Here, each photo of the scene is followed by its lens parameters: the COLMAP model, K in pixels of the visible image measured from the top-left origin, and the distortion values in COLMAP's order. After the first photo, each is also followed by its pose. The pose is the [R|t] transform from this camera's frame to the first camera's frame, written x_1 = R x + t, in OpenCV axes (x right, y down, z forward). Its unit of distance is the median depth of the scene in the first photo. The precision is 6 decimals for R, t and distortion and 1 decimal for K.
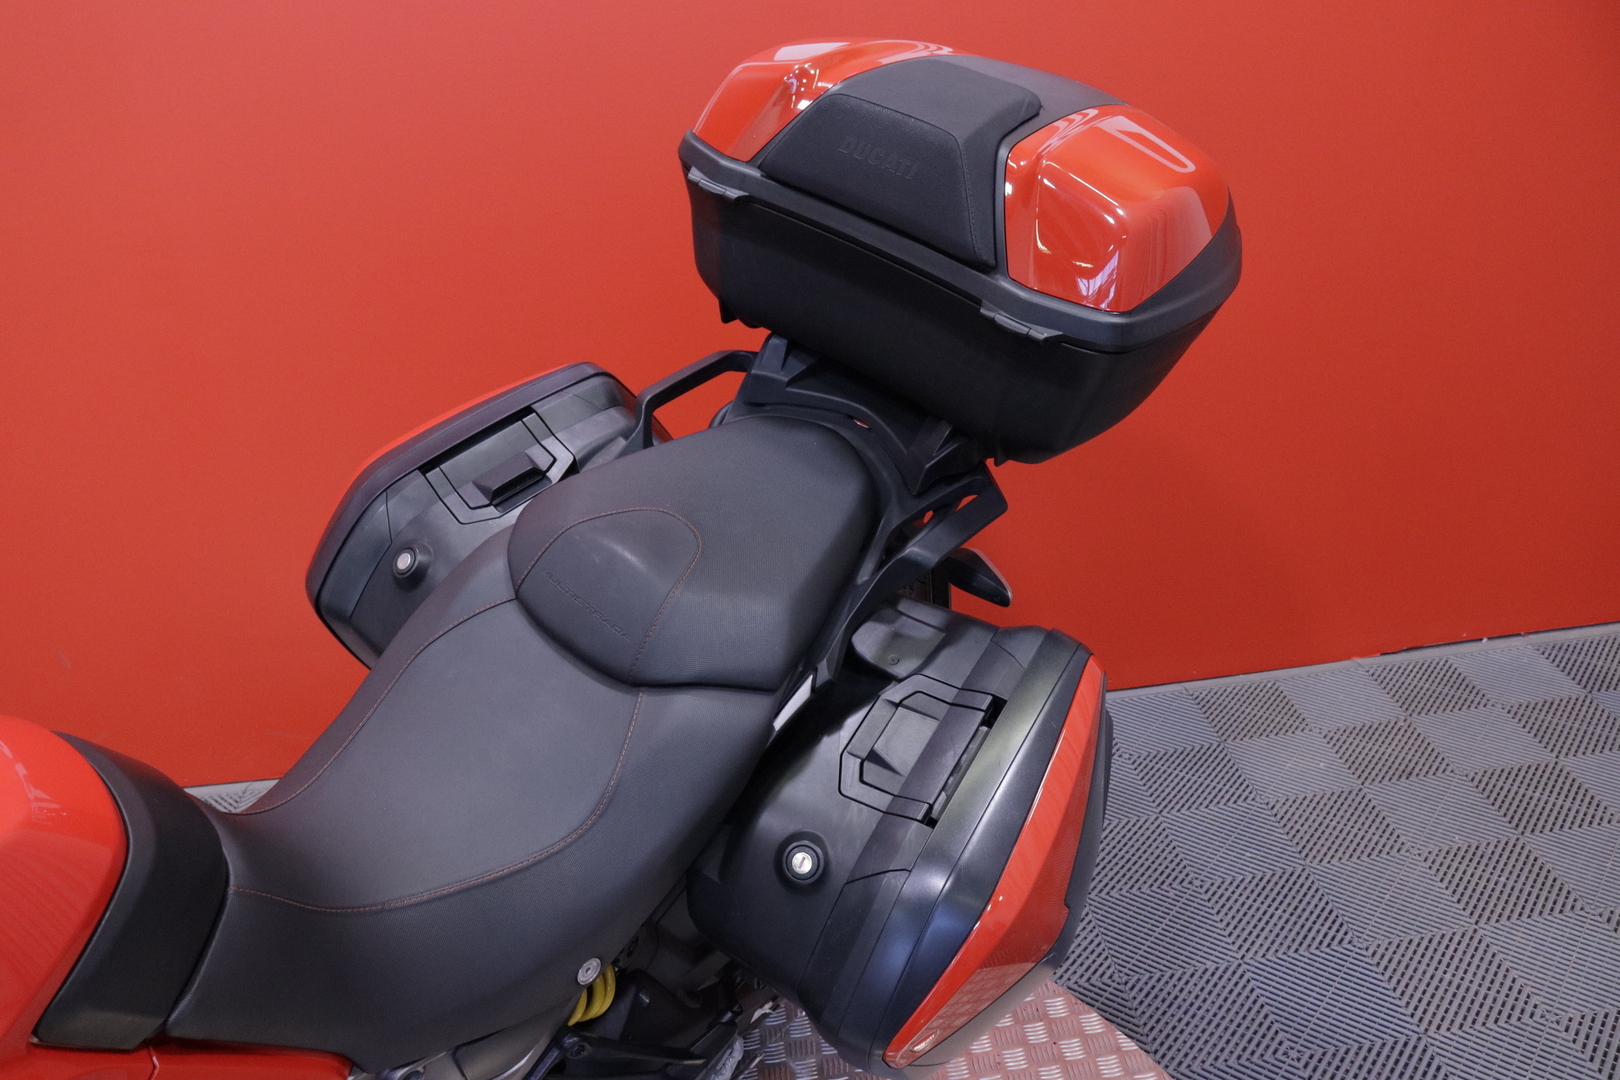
lens RADIAL K [[1330.1, 0, 810.0], [0, 1330.1, 540.0], [0, 0, 1]] dist [-0.100034, 0.002344]
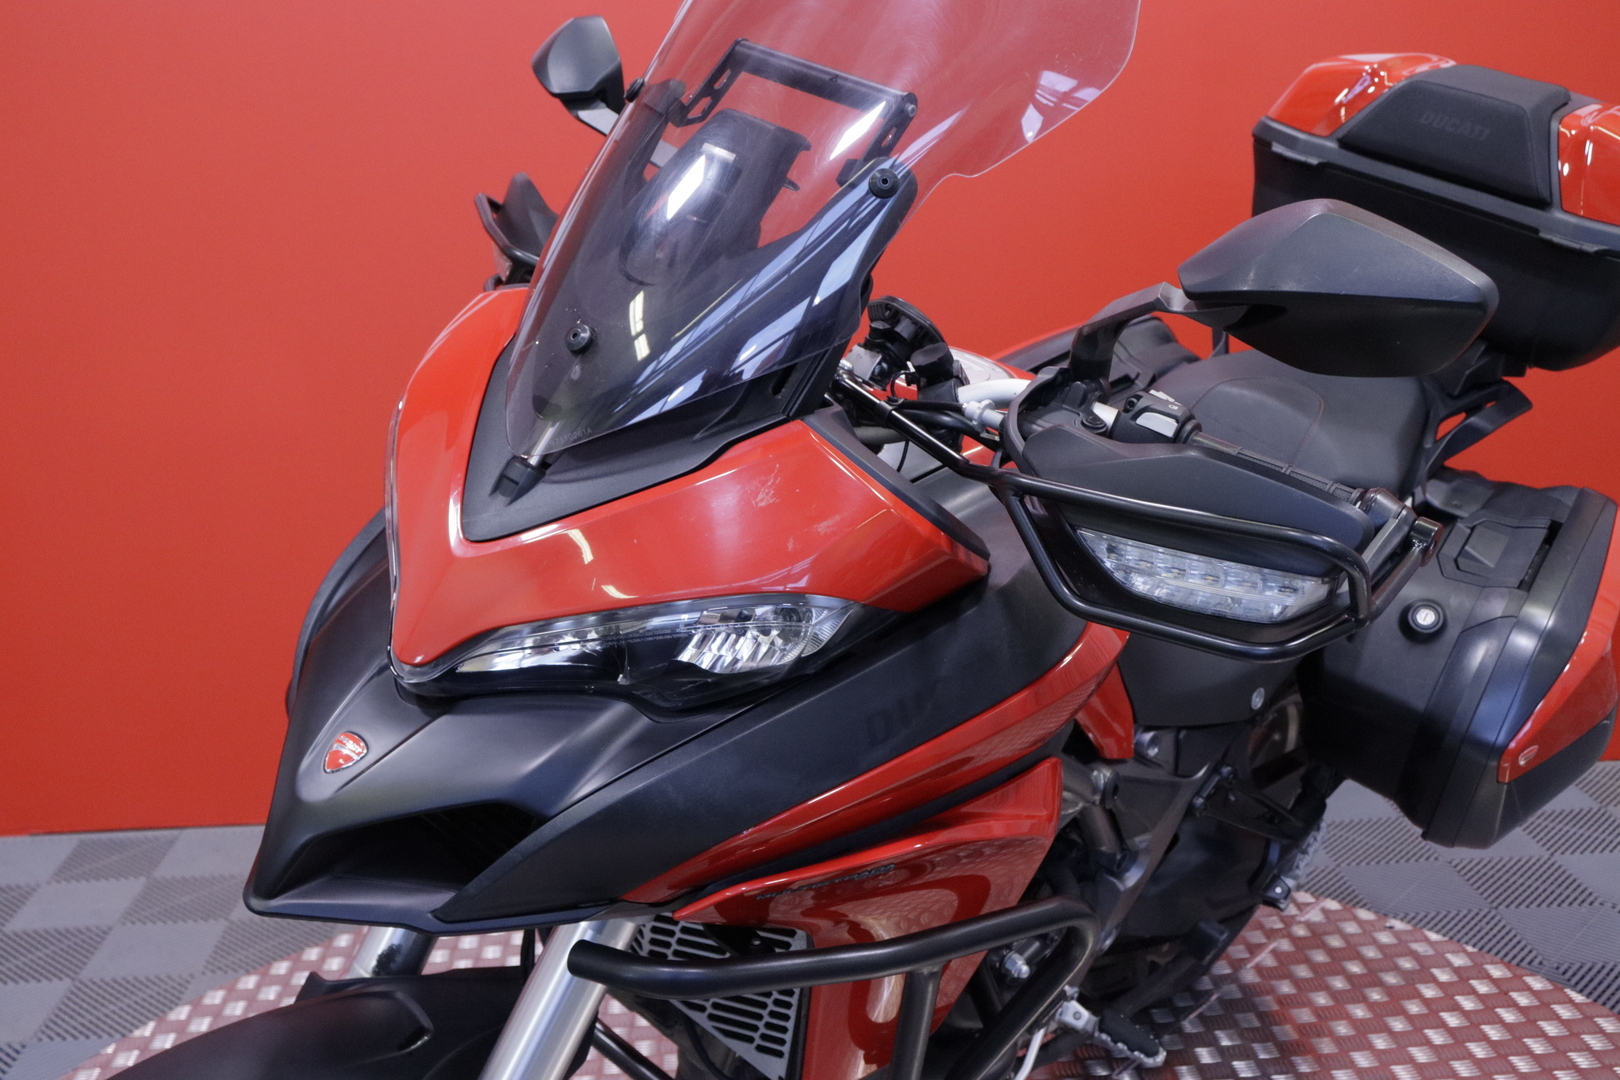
lens RADIAL K [[1735.9, 0, 810.0], [0, 1735.9, 540.0], [0, 0, 1]] dist [-0.058828, 0.236004]
pose [[0.998542, 0.050062, -0.020185, -0.544153], [-0.052908, 0.981840, -0.182187, 0.476720], [0.010697, 0.182989, 0.983057, -0.655478]]
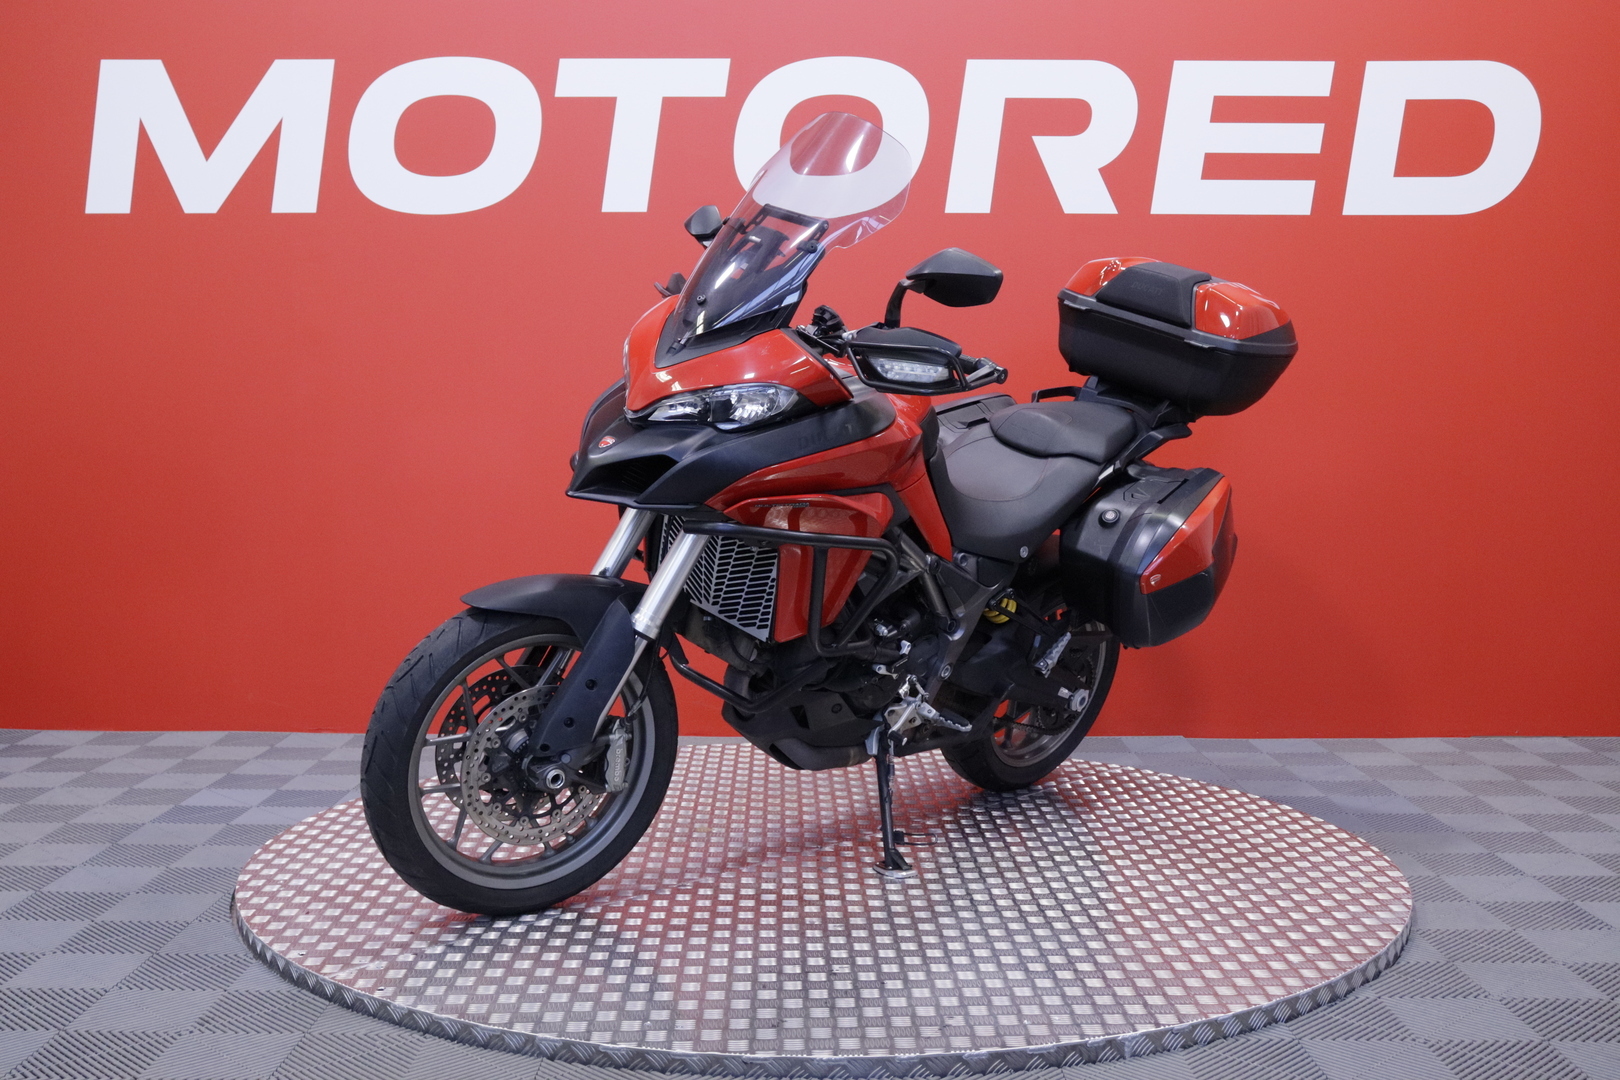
lens RADIAL K [[1735.9, 0, 810.0], [0, 1735.9, 540.0], [0, 0, 1]] dist [-0.058828, 0.236004]
pose [[0.993160, 0.080377, -0.084690, -0.279776], [-0.105019, 0.931934, -0.347087, 1.431080], [0.051028, 0.353607, 0.934001, -2.052300]]
